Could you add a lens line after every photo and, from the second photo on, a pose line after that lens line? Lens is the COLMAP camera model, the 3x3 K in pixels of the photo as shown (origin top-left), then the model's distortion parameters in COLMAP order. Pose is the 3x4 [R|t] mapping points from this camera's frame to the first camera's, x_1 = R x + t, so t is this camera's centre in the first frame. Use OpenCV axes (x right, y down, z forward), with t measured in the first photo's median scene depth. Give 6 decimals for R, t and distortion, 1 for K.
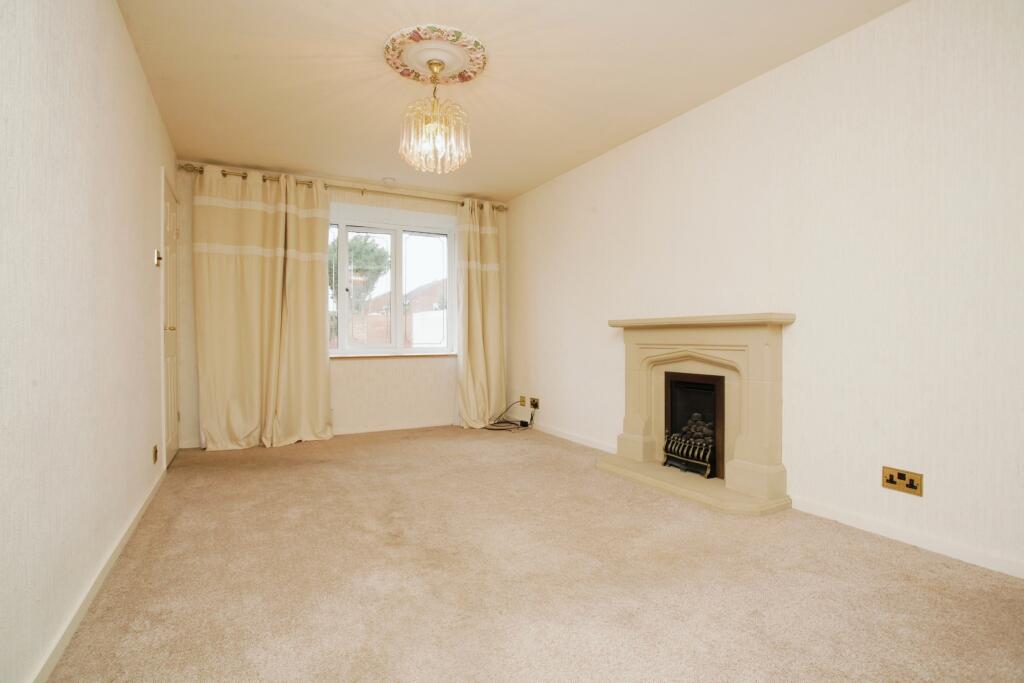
lens RADIAL K [[520.6, 0, 513.9], [0, 520.6, 346.6], [0, 0, 1]] dist [0.000673, 0.000546]
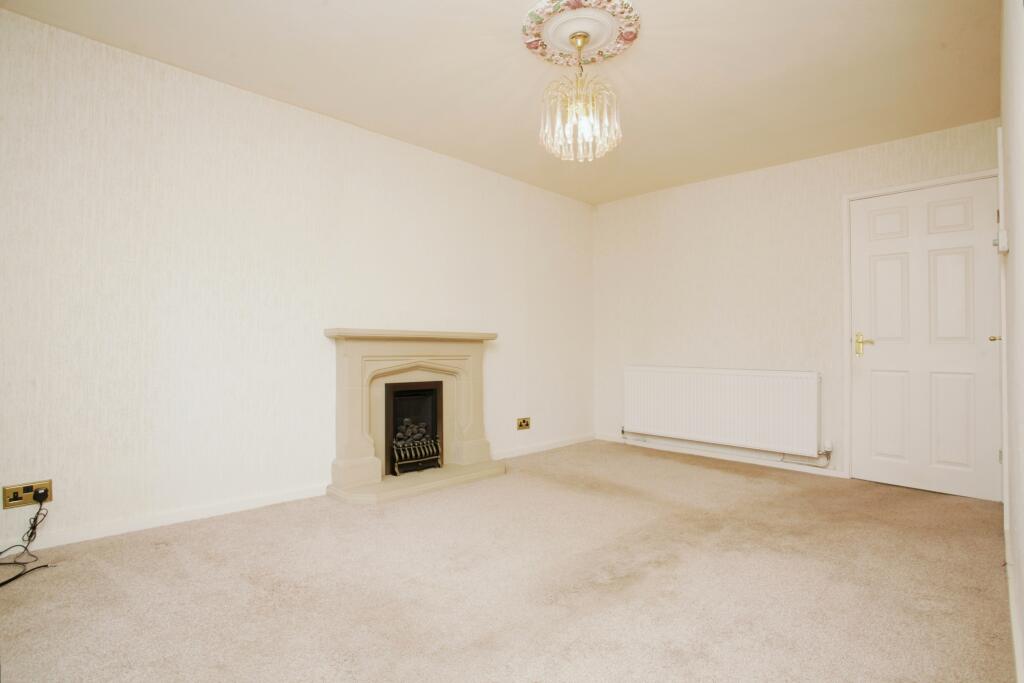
lens RADIAL K [[520.6, 0, 513.9], [0, 520.6, 346.6], [0, 0, 1]] dist [0.000673, 0.000546]
pose [[-0.299973, 0.000577, 0.953948, -0.776491], [0.002861, 0.999996, 0.000295, -0.023172], [-0.953943, 0.002818, -0.299973, 1.133423]]
